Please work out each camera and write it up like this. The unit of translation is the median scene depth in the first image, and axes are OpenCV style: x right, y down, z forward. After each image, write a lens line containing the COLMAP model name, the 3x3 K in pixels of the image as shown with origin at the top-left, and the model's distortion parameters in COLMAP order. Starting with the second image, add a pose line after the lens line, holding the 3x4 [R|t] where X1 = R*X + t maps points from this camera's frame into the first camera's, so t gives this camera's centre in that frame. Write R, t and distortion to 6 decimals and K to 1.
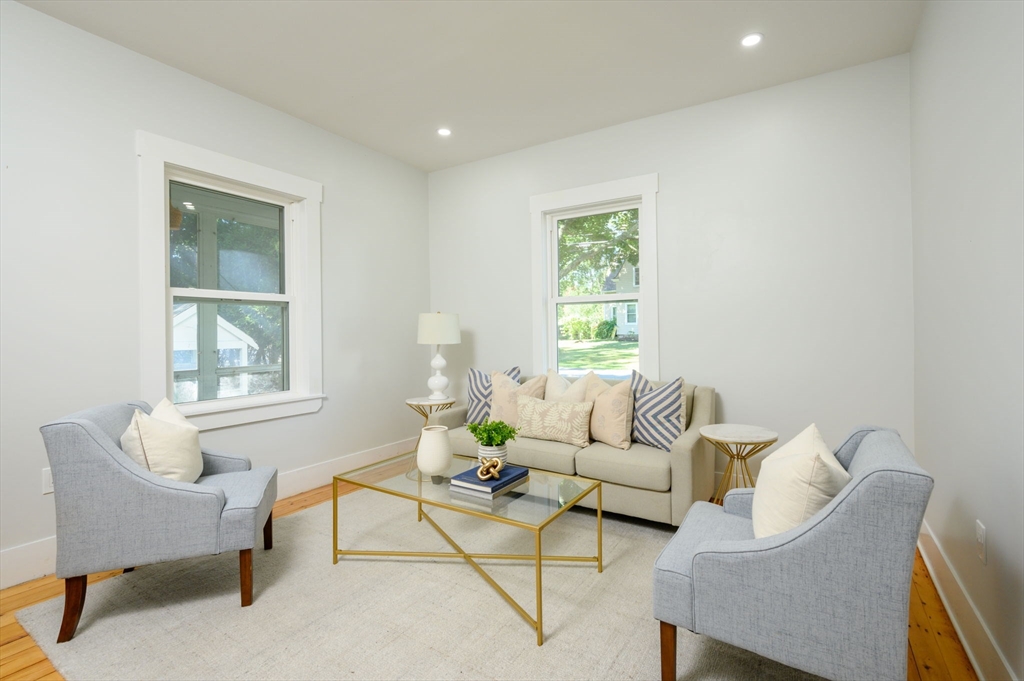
lens RADIAL K [[476.8, 0, 513.9], [0, 476.8, 332.4], [0, 0, 1]] dist [0.005231, 0.000316]
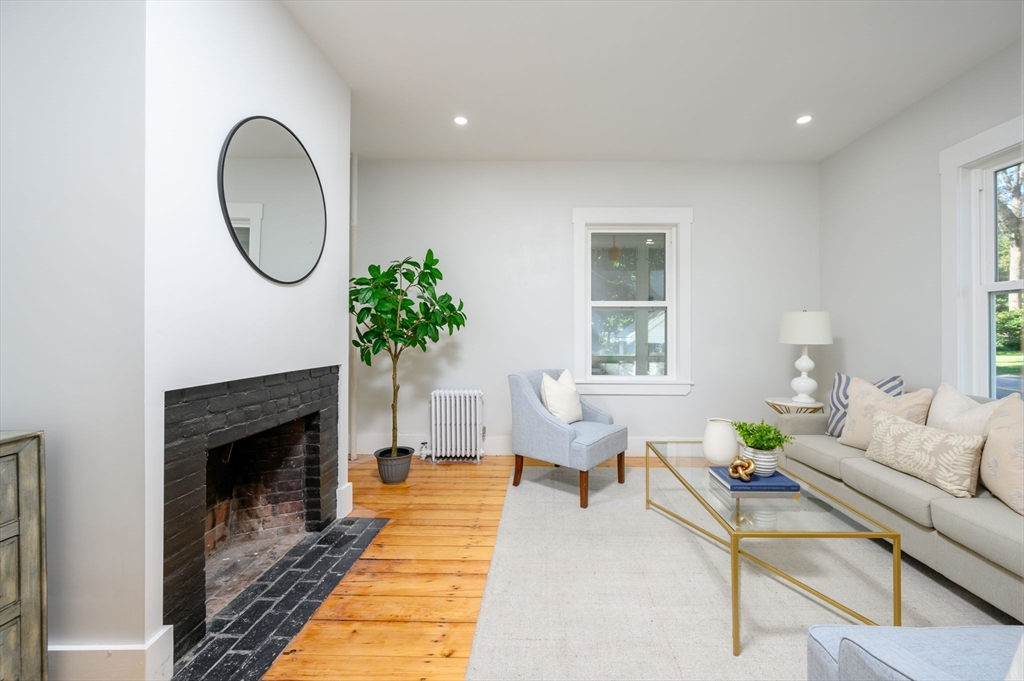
lens RADIAL K [[400.7, 0, 510.2], [0, 400.7, 334.2], [0, 0, 1]] dist [-0.000198, -0.000066]
pose [[0.478988, 0.014797, -0.877697, 0.307895], [-0.006593, 0.999890, 0.013259, -0.002959], [0.877797, -0.000565, 0.479033, 0.117969]]
